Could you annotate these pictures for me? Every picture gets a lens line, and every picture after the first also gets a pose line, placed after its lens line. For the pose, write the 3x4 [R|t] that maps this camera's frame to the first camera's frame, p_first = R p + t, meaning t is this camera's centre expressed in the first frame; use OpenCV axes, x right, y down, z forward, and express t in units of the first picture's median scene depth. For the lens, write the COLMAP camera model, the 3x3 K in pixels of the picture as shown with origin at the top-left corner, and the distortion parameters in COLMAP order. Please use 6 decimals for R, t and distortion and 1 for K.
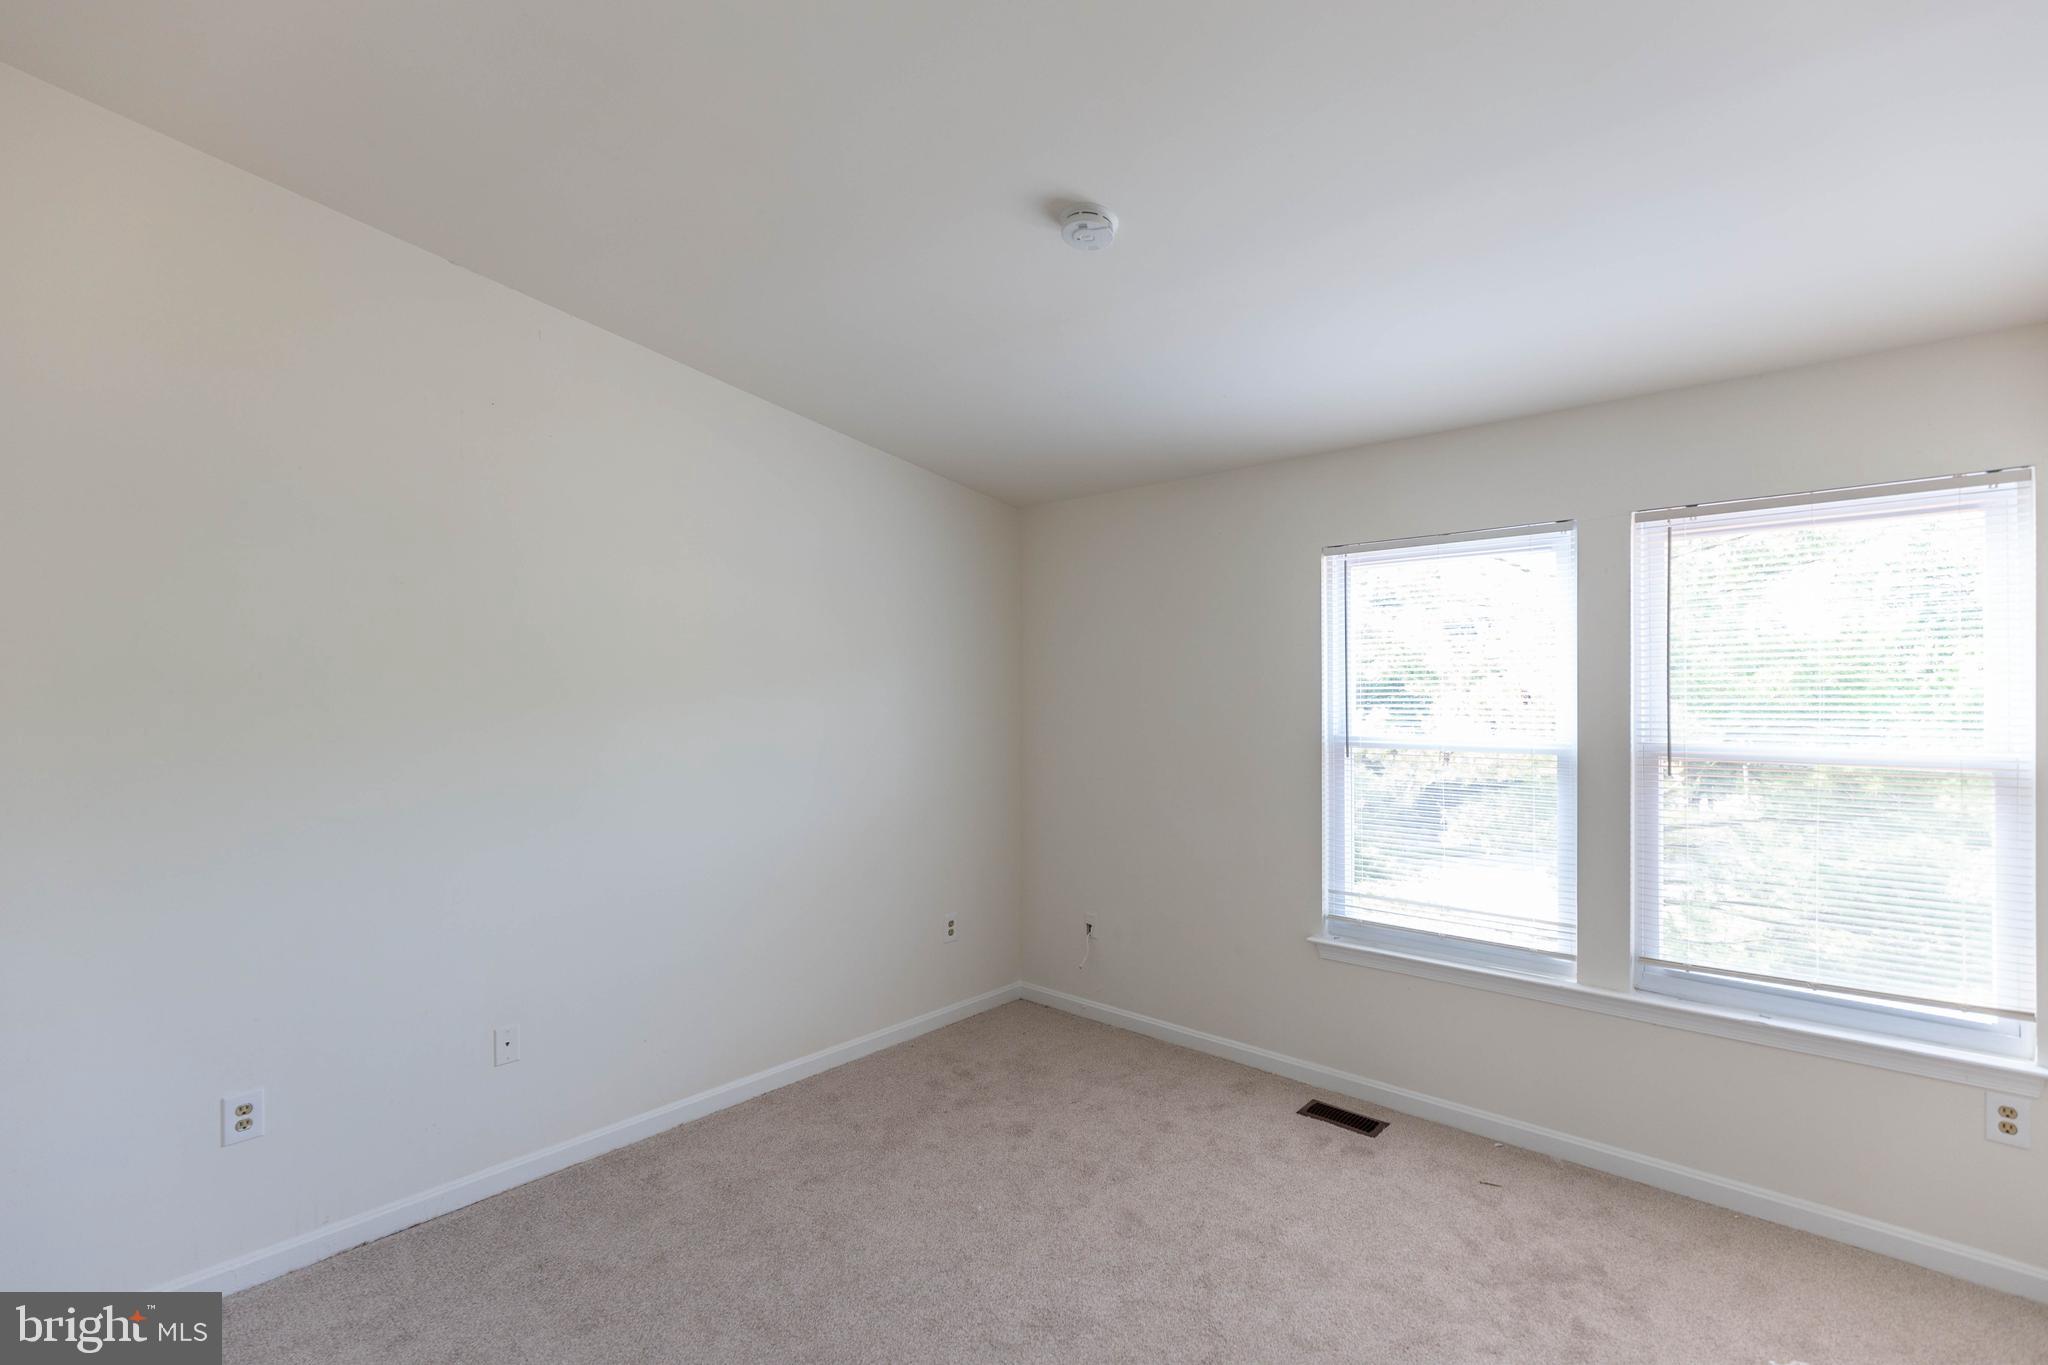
lens RADIAL K [[908.1, 0, 1027.6], [0, 908.1, 667.8], [0, 0, 1]] dist [0.015418, -0.002967]
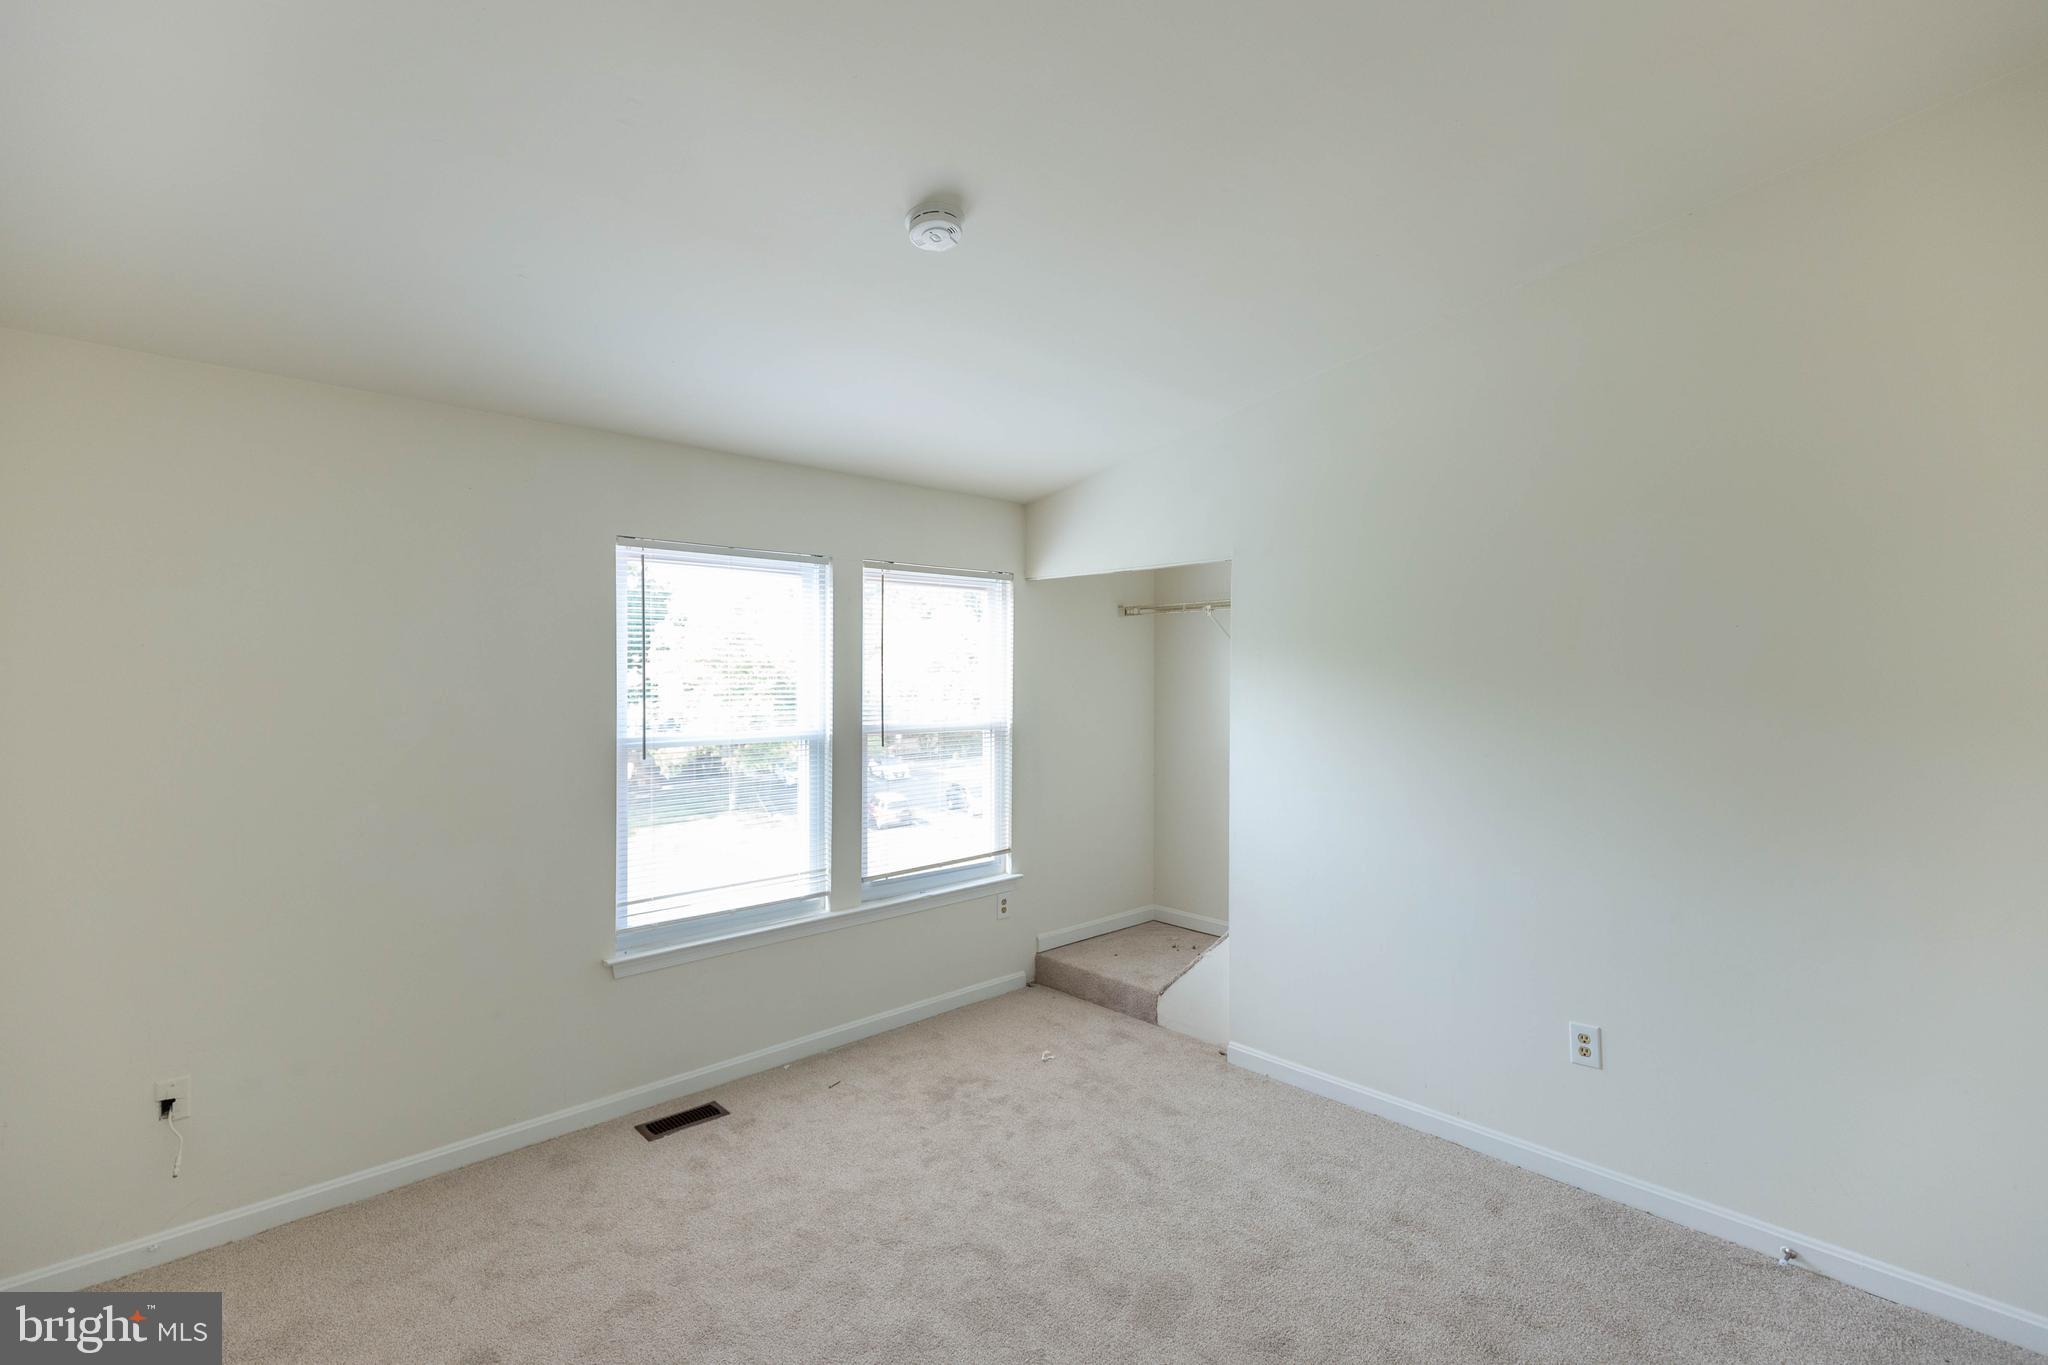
lens RADIAL K [[937.5, 0, 1017.6], [0, 937.5, 686.5], [0, 0, 1]] dist [0.013628, -0.003631]
pose [[0.104091, 0.001003, 0.994567, -0.654551], [-0.013721, 0.999906, 0.000428, 0.016763], [-0.994473, -0.013691, 0.104095, 0.554553]]
